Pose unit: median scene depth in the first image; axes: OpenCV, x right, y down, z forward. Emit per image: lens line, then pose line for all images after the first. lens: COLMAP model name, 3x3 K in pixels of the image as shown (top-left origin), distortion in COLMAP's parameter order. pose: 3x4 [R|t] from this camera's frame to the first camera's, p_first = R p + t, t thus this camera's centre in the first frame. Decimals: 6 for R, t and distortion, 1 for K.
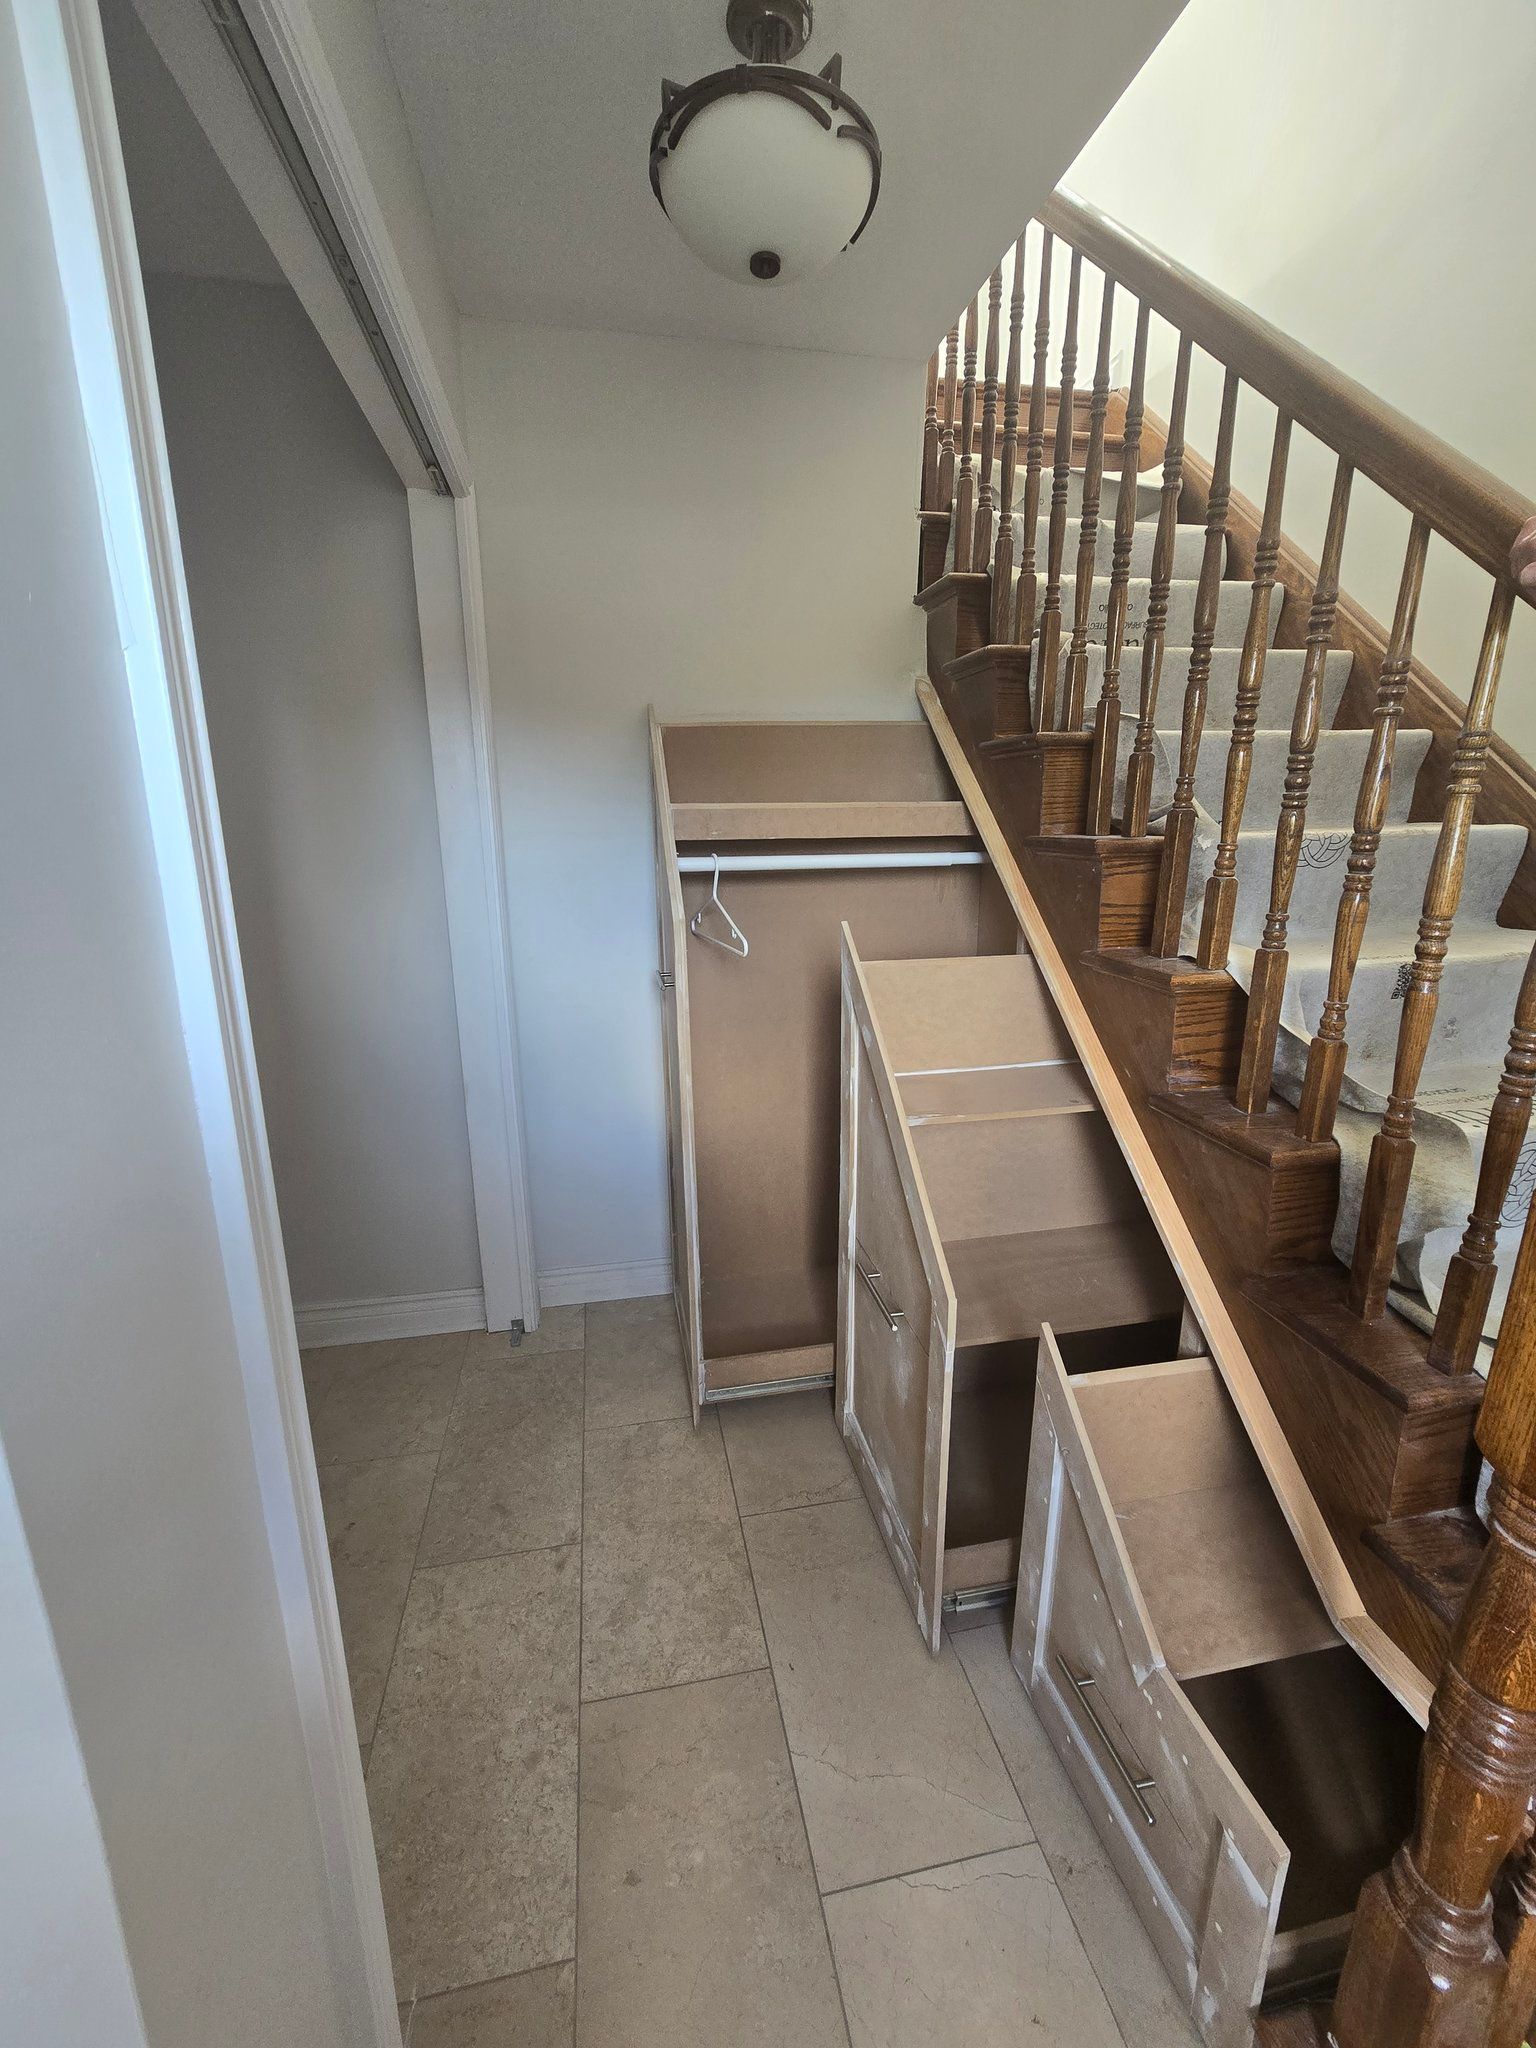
lens RADIAL K [[834.4, 0, 763.5], [0, 834.4, 1022.5], [0, 0, 1]] dist [0.002025, -0.000746]
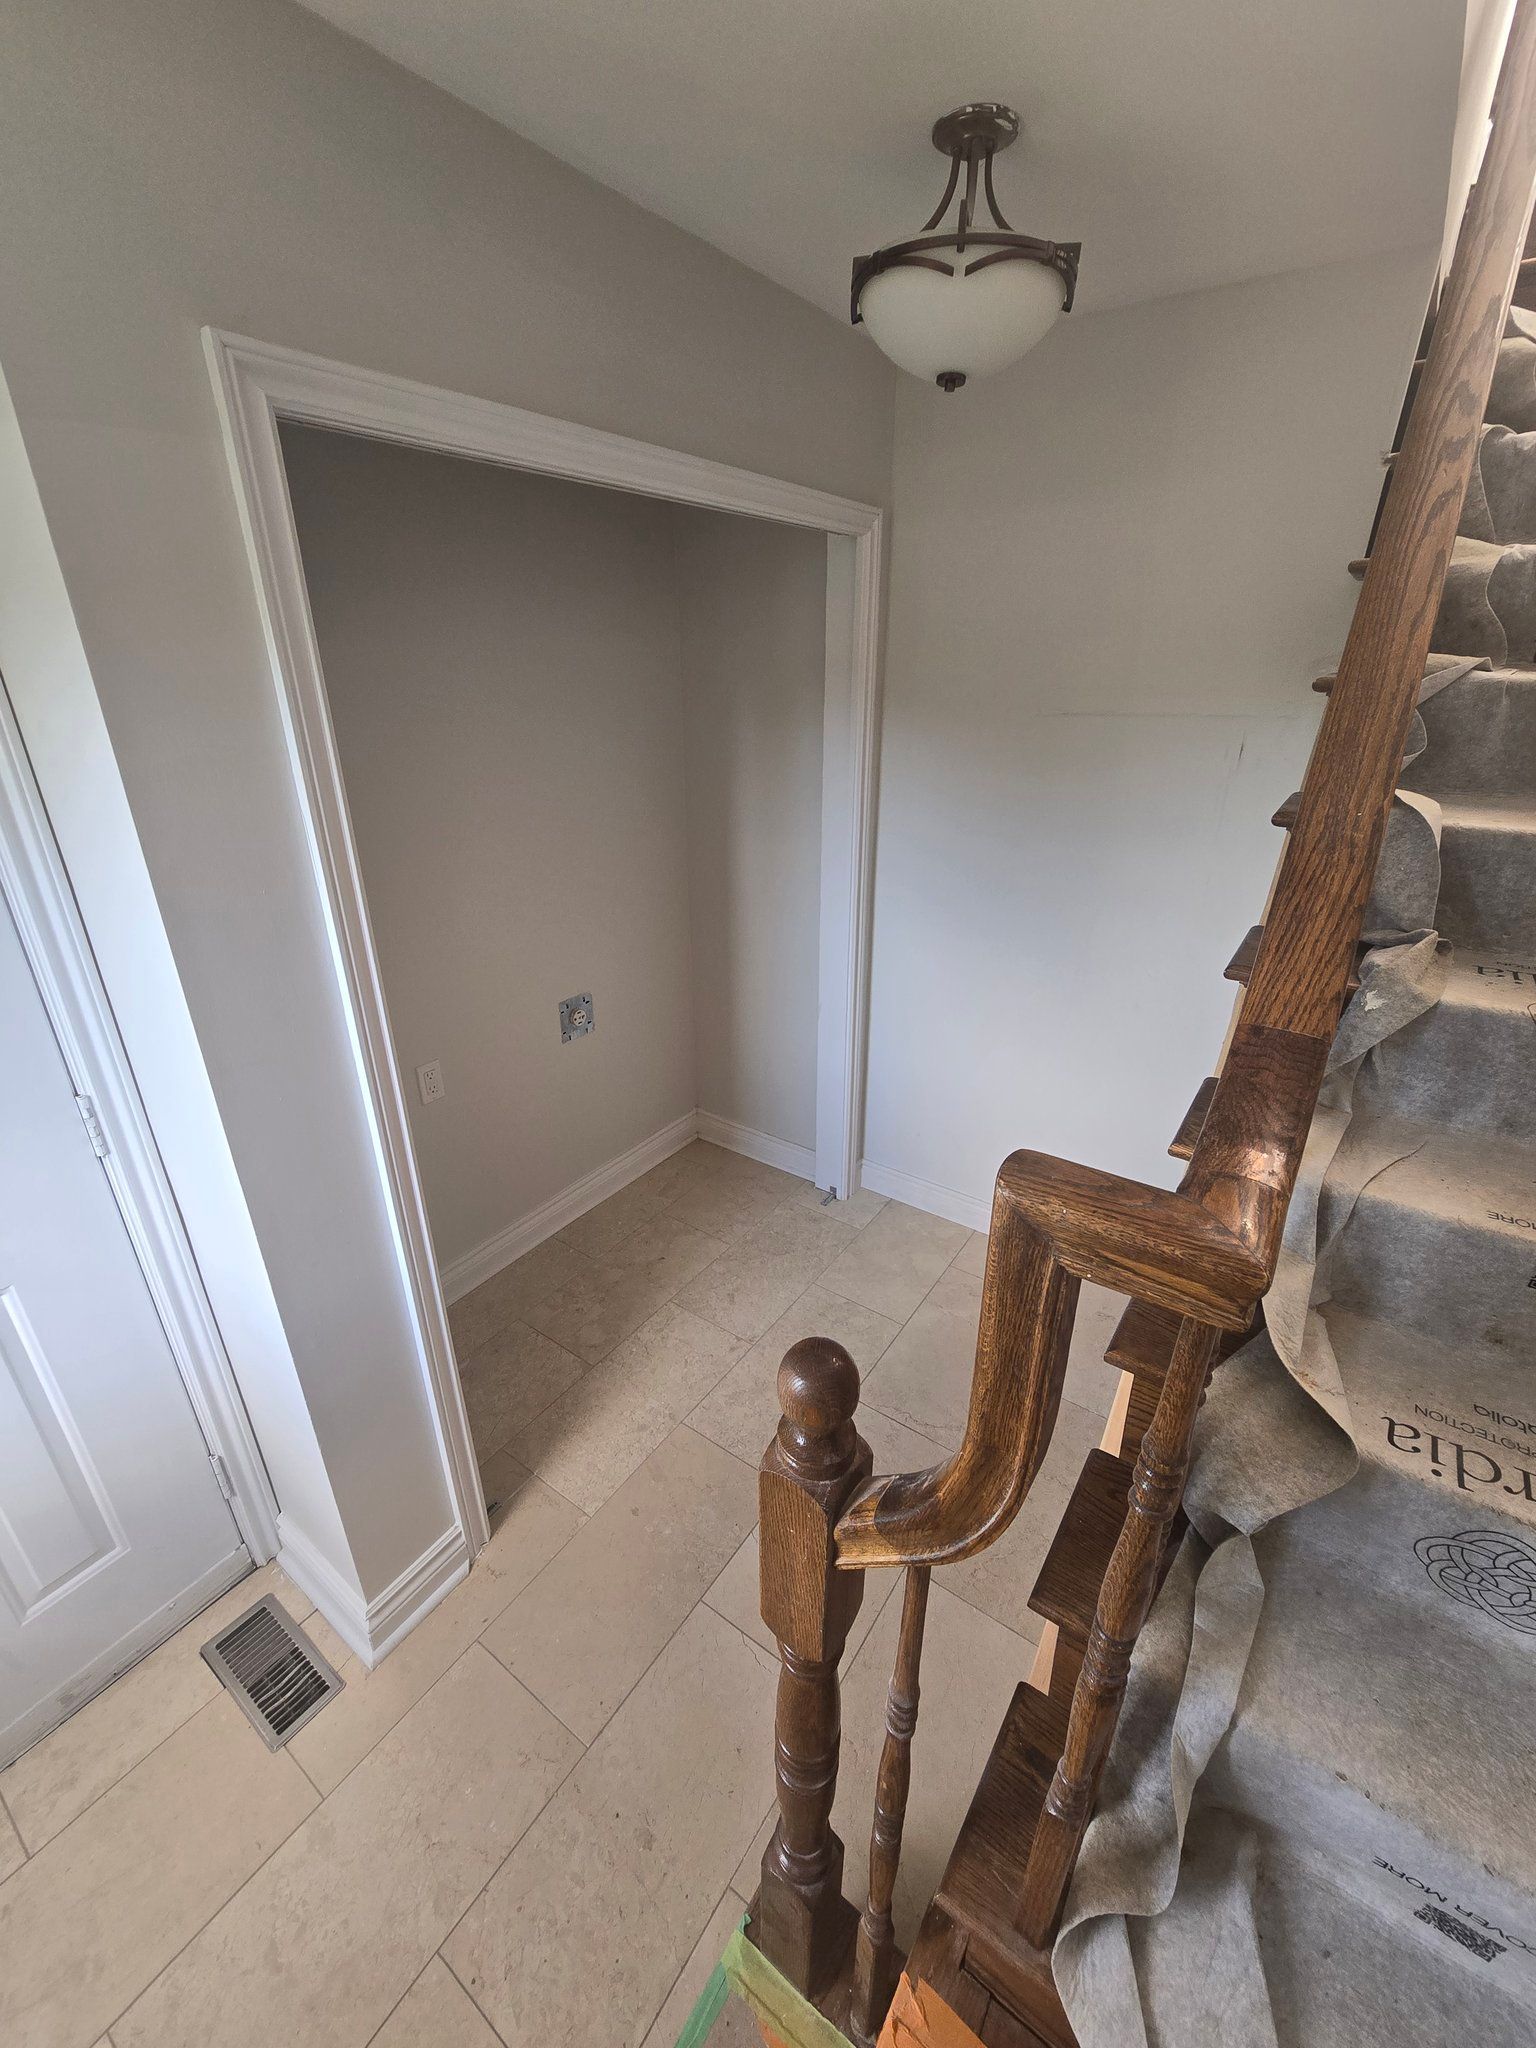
lens RADIAL K [[834.4, 0, 766.8], [0, 834.4, 1021.6], [0, 0, 1]] dist [0.002025, -0.000746]
pose [[0.691902, 0.287145, -0.662434, 0.609485], [-0.170580, 0.956549, 0.236466, -0.260699], [0.701551, -0.050613, 0.710820, 0.026418]]
